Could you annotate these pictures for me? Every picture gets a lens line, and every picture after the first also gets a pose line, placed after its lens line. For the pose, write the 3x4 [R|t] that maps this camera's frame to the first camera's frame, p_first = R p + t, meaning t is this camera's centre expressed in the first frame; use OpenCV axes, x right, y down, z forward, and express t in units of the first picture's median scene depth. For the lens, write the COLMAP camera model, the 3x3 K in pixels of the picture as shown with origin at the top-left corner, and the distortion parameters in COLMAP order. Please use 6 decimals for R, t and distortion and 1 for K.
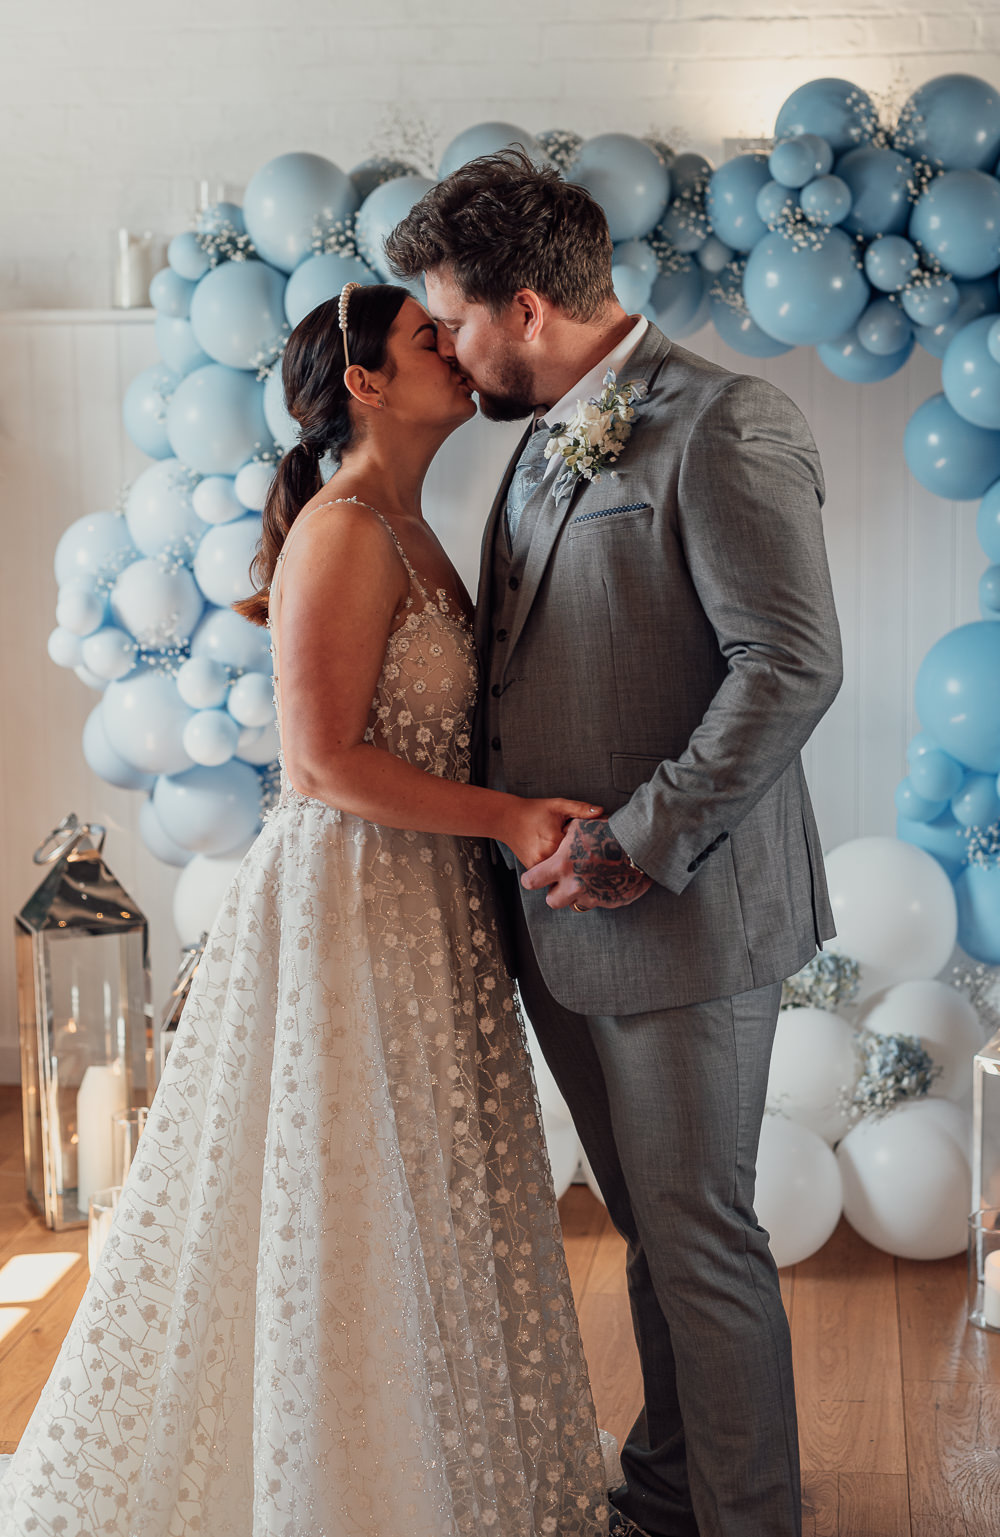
lens RADIAL K [[2246.1, 0, 579.4], [0, 2246.1, 701.9], [0, 0, 1]] dist [-0.023353, 0.000000]
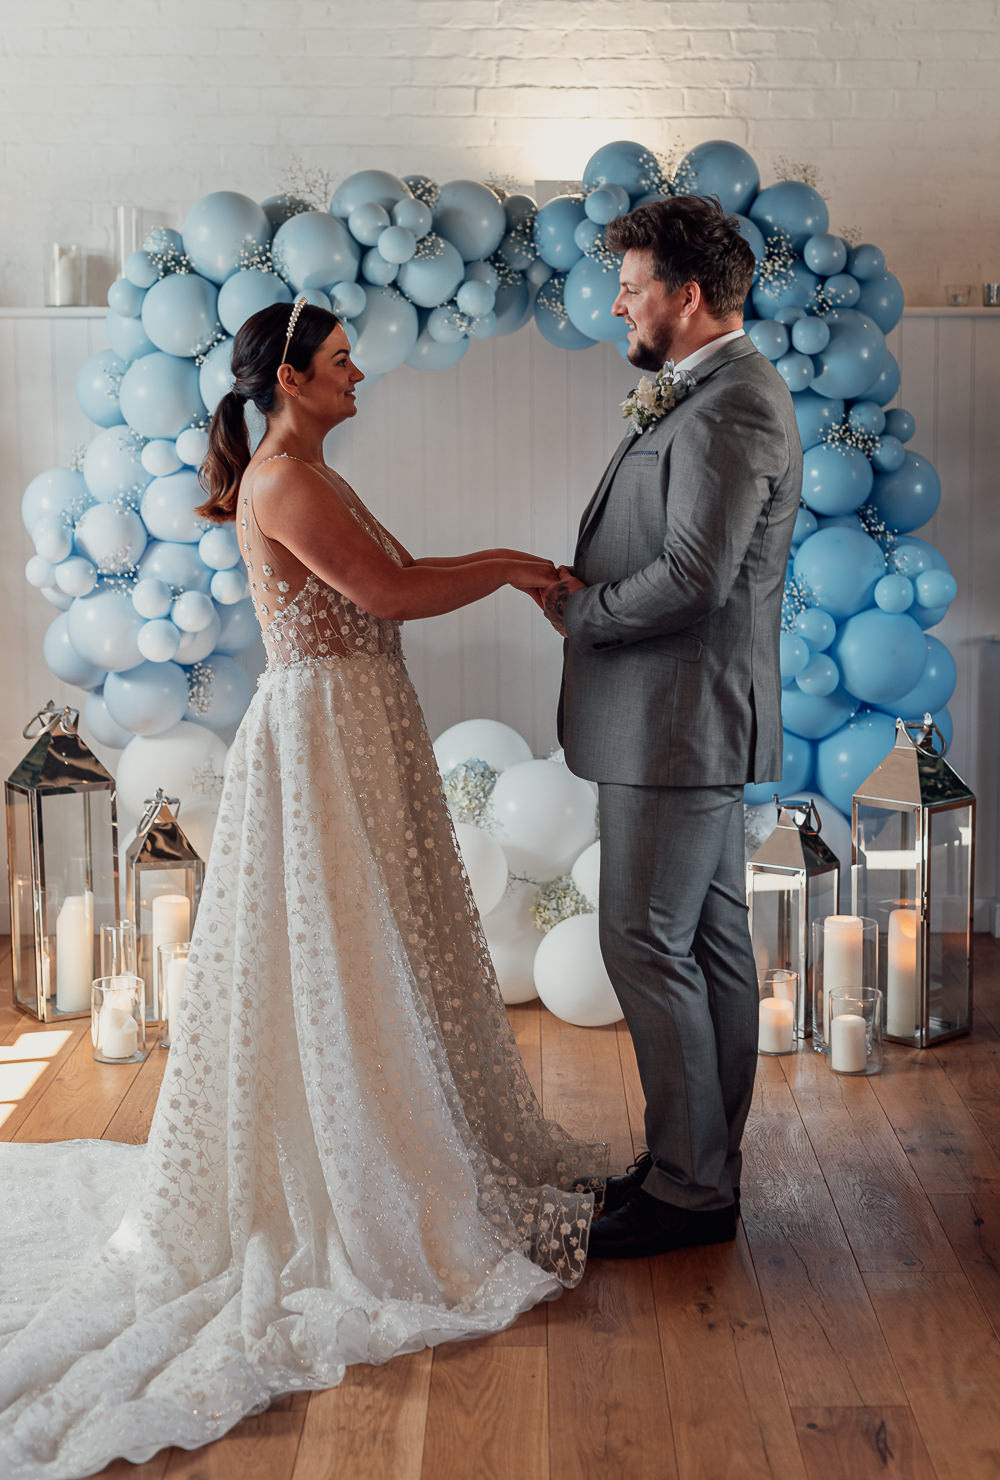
lens RADIAL K [[2204.4, 0, 564.8], [0, 2204.4, 648.5], [0, 0, 1]] dist [-0.009502, 0.000000]
pose [[0.991369, -0.011386, 0.130606, -0.098935], [0.013230, 0.999825, -0.013259, 0.040711], [-0.130432, 0.014872, 0.991346, -0.292758]]
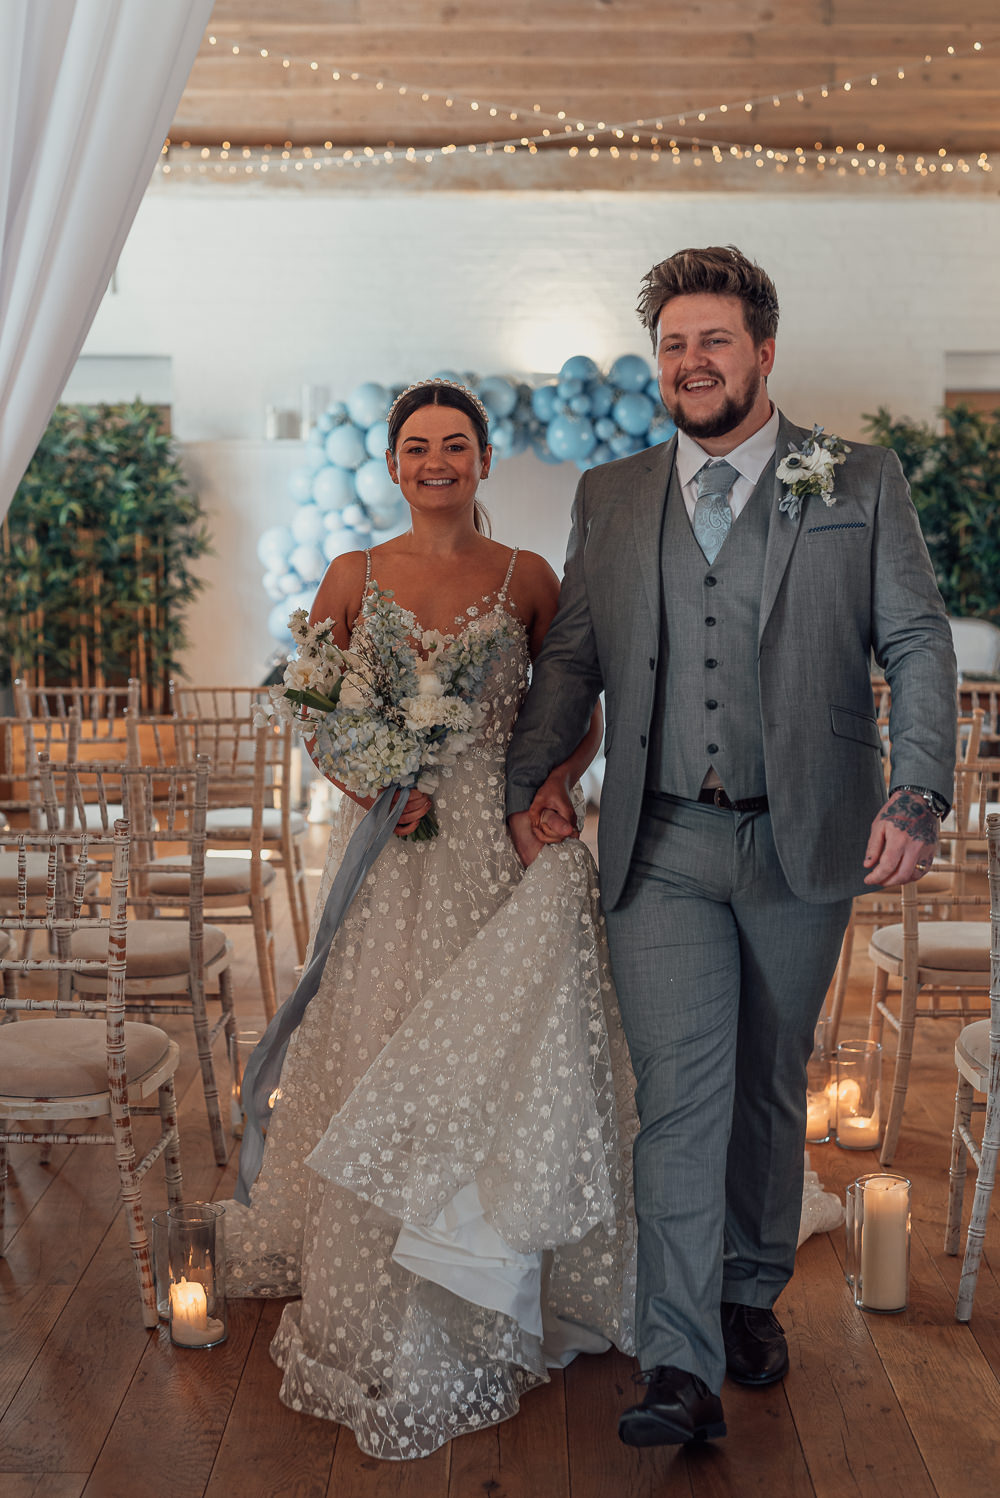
lens RADIAL K [[2231.2, 0, 491.9], [0, 2231.2, 748.3], [0, 0, 1]] dist [-0.009502, 0.000000]
pose [[0.994090, -0.007228, 0.108317, -0.261128], [0.008917, 0.999846, -0.015116, 0.200755], [-0.108191, 0.015992, 0.994001, -1.469737]]
